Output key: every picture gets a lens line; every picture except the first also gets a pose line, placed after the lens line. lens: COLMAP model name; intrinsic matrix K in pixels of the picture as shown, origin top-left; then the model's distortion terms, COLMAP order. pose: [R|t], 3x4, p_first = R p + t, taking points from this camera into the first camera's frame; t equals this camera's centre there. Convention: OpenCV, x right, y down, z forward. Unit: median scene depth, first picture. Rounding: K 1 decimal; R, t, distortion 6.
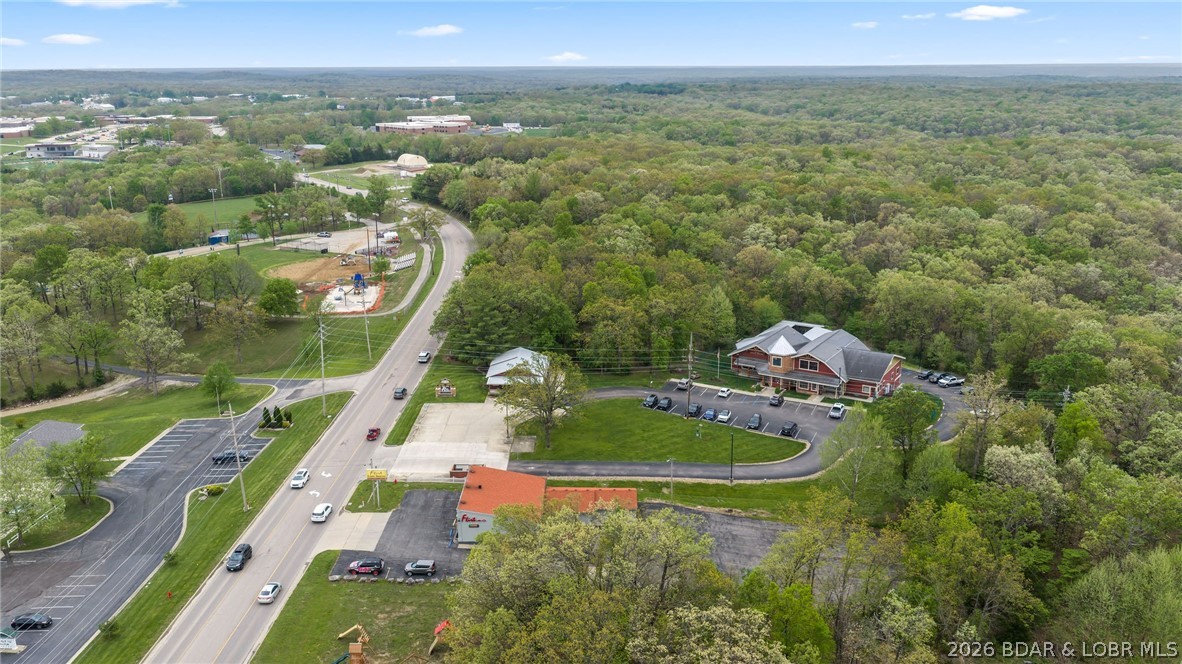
lens RADIAL K [[976.5, 0, 593.1], [0, 976.5, 331.5], [0, 0, 1]] dist [0.020675, -0.039614]
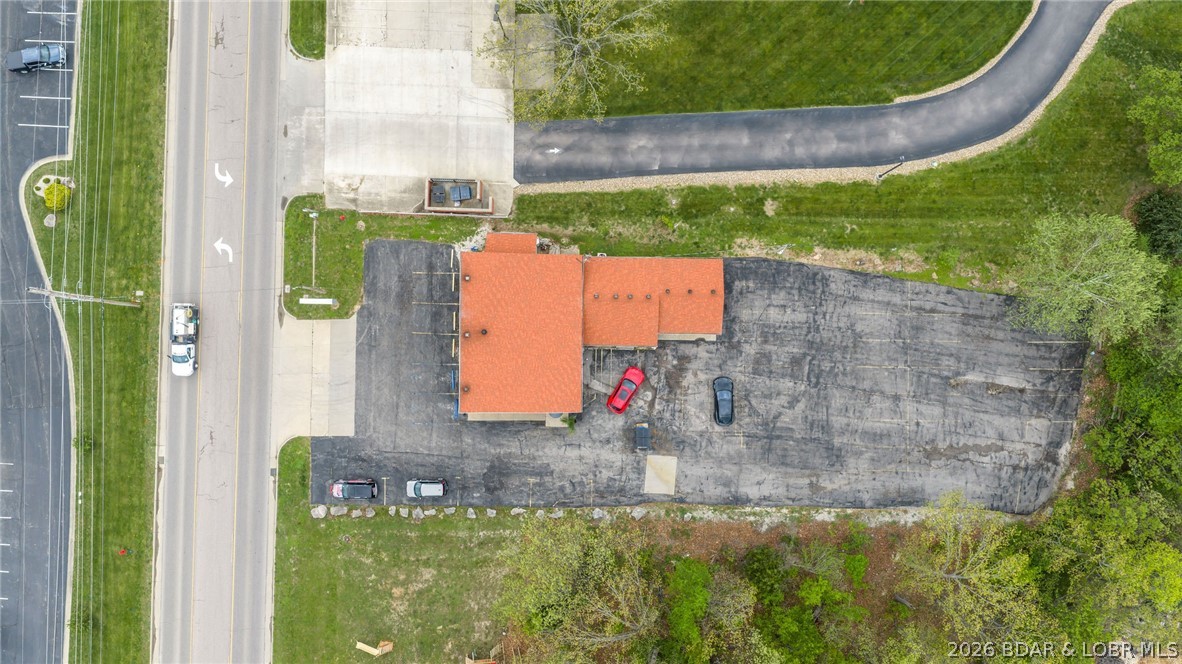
lens RADIAL K [[976.5, 0, 591.9], [0, 976.5, 330.7], [0, 0, 1]] dist [0.020675, -0.039614]
pose [[0.999971, 0.004233, -0.006406, -0.037571], [0.005011, 0.272420, 0.962165, -0.437066], [0.005818, -0.962169, 0.272391, 0.771662]]
